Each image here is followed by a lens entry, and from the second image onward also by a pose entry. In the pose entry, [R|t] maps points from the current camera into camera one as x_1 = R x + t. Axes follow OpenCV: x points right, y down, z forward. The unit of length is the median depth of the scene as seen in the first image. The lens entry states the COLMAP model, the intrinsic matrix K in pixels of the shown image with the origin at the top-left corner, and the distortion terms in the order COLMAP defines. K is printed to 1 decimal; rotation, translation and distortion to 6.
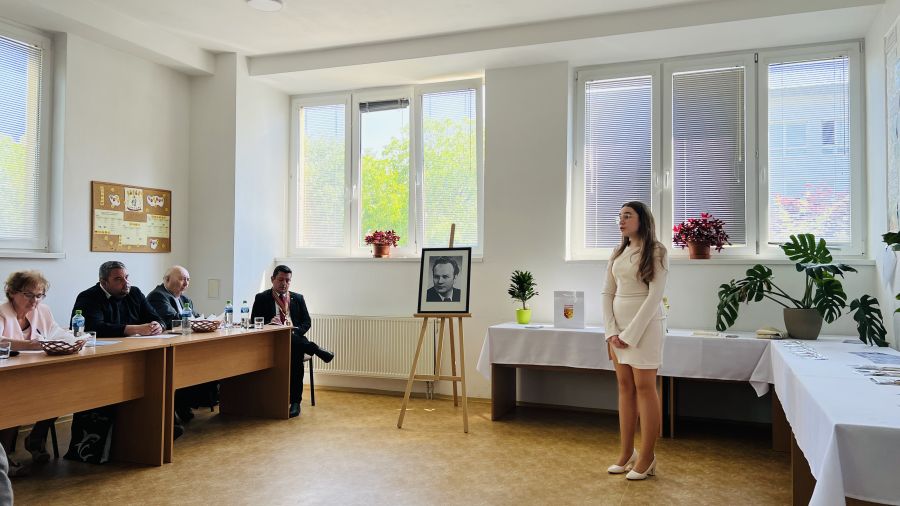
lens RADIAL K [[678.1, 0, 448.2], [0, 678.1, 243.1], [0, 0, 1]] dist [0.076717, -0.098496]
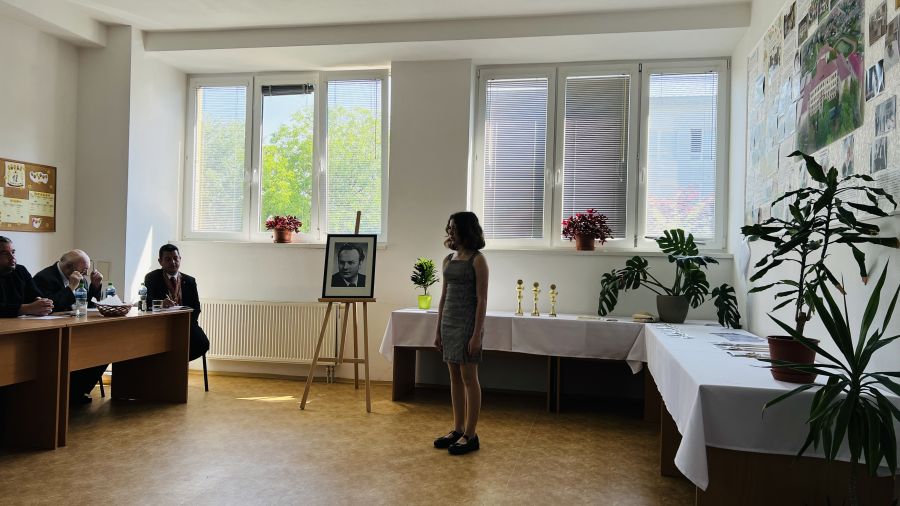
lens RADIAL K [[675.0, 0, 450.0], [0, 675.0, 253.0], [0, 0, 1]] dist [0.095454, -0.126925]
pose [[0.986324, 0.020450, 0.163543, -0.023515], [-0.024612, 0.999422, 0.023462, 0.007441], [-0.162969, -0.027166, 0.986257, -0.032853]]
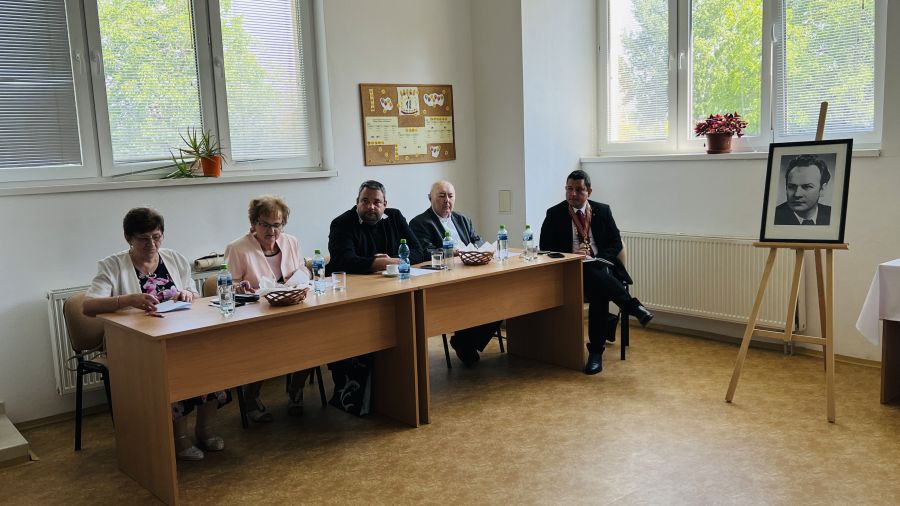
lens RADIAL K [[781.4, 0, 450.7], [0, 781.4, 255.1], [0, 0, 1]] dist [0.105325, -0.188594]
pose [[0.881461, 0.020414, -0.471816, 0.055742], [0.063477, 0.984878, 0.161202, -0.030832], [0.467972, -0.172043, 0.866835, 0.160068]]
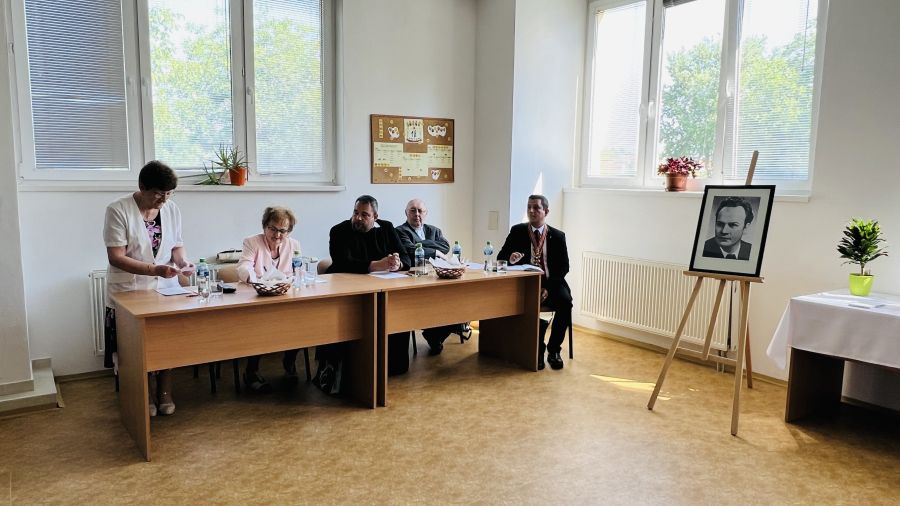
lens RADIAL K [[649.8, 0, 448.3], [0, 649.8, 264.6], [0, 0, 1]] dist [0.004461, -0.001889]
pose [[0.835385, 0.081836, -0.543540, 0.126906], [0.009592, 0.986534, 0.163275, -0.026987], [0.549582, -0.141611, 0.823350, 0.235291]]
